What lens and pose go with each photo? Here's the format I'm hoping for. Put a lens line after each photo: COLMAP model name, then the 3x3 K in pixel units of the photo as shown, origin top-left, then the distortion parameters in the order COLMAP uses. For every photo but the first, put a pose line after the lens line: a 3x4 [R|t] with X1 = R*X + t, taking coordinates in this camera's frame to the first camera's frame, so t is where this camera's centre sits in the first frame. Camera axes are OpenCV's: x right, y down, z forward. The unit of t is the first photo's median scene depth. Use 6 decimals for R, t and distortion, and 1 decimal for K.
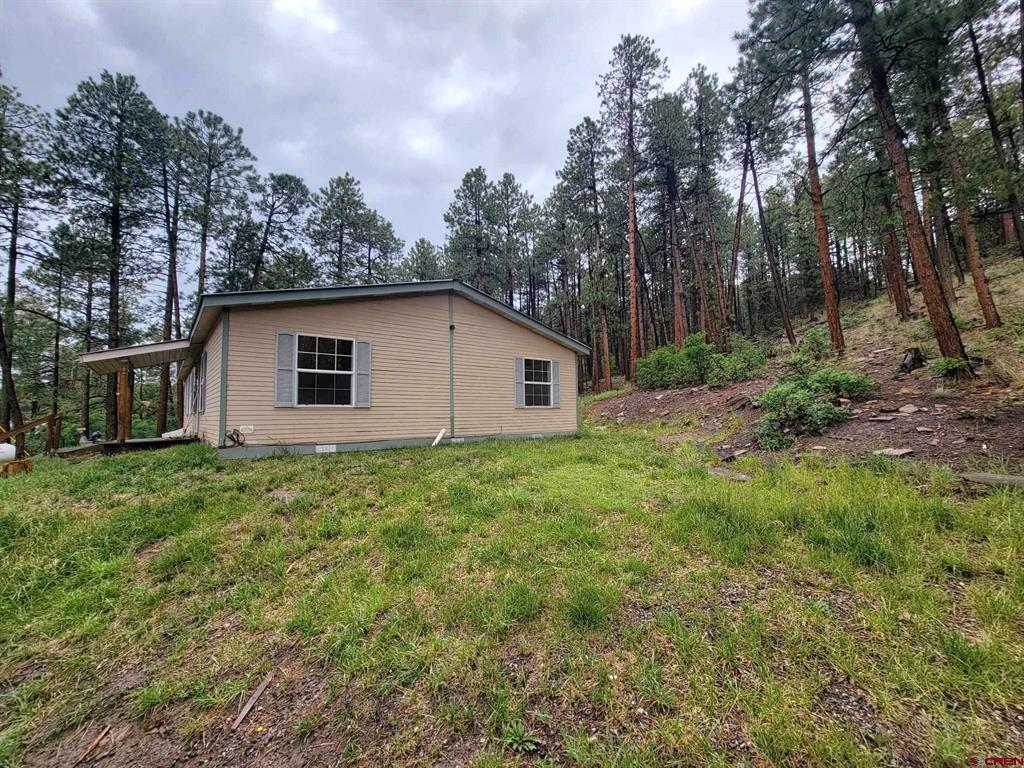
lens RADIAL K [[435.5, 0, 512.0], [0, 435.5, 384.0], [0, 0, 1]] dist [-0.000384, -0.000131]
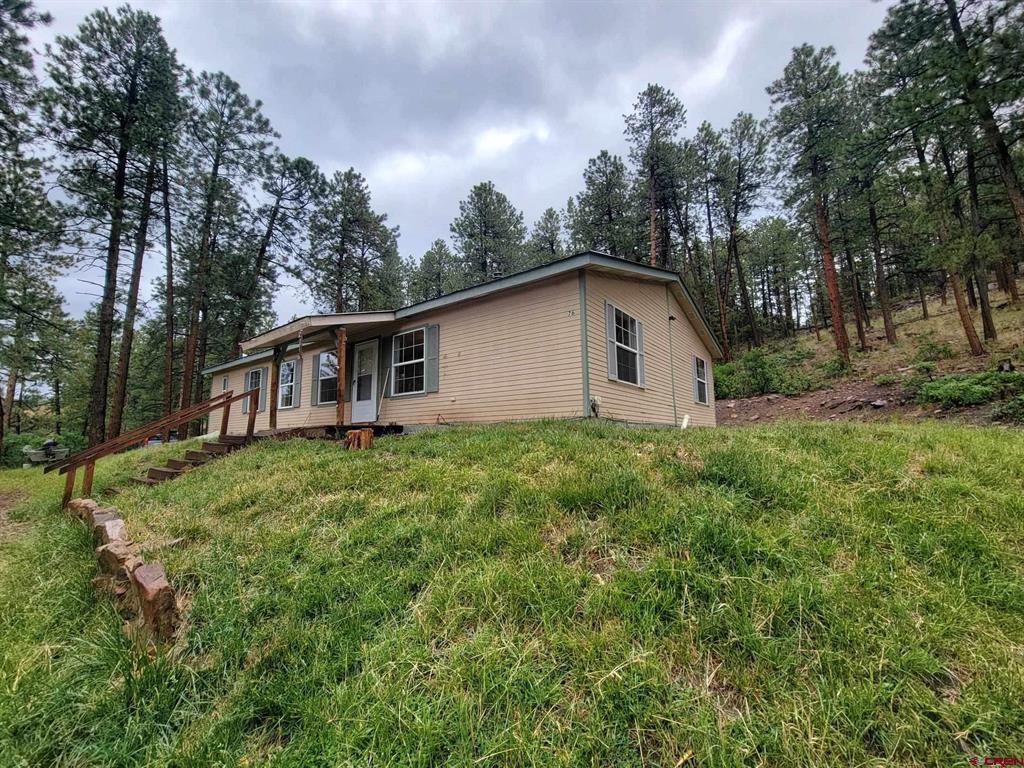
lens RADIAL K [[435.5, 0, 512.0], [0, 435.5, 384.0], [0, 0, 1]] dist [-0.000384, -0.000131]
pose [[0.973650, 0.037845, 0.224884, -0.295576], [-0.024515, 0.997789, -0.061775, 0.038894], [-0.226725, 0.054634, 0.972425, 0.040210]]
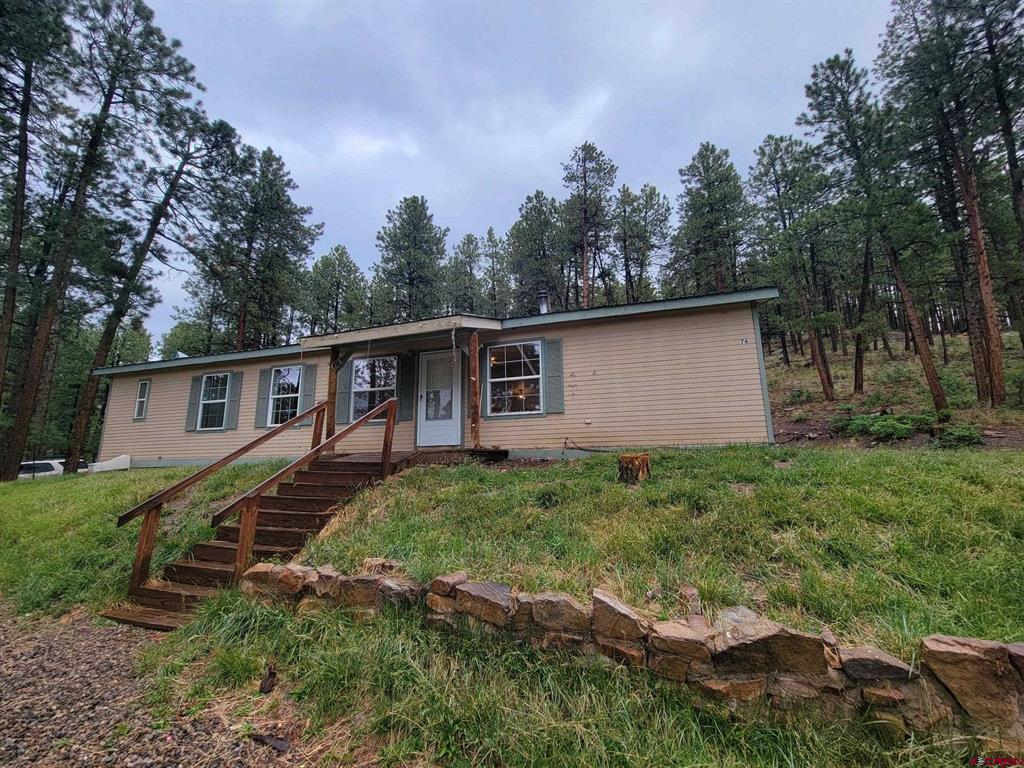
lens RADIAL K [[434.2, 0, 516.8], [0, 434.2, 382.8], [0, 0, 1]] dist [-0.001444, -0.000135]
pose [[0.834369, 0.110507, 0.540014, -0.478262], [-0.042177, 0.989625, -0.137347, 0.048420], [-0.549590, 0.091822, 0.830373, 0.148730]]
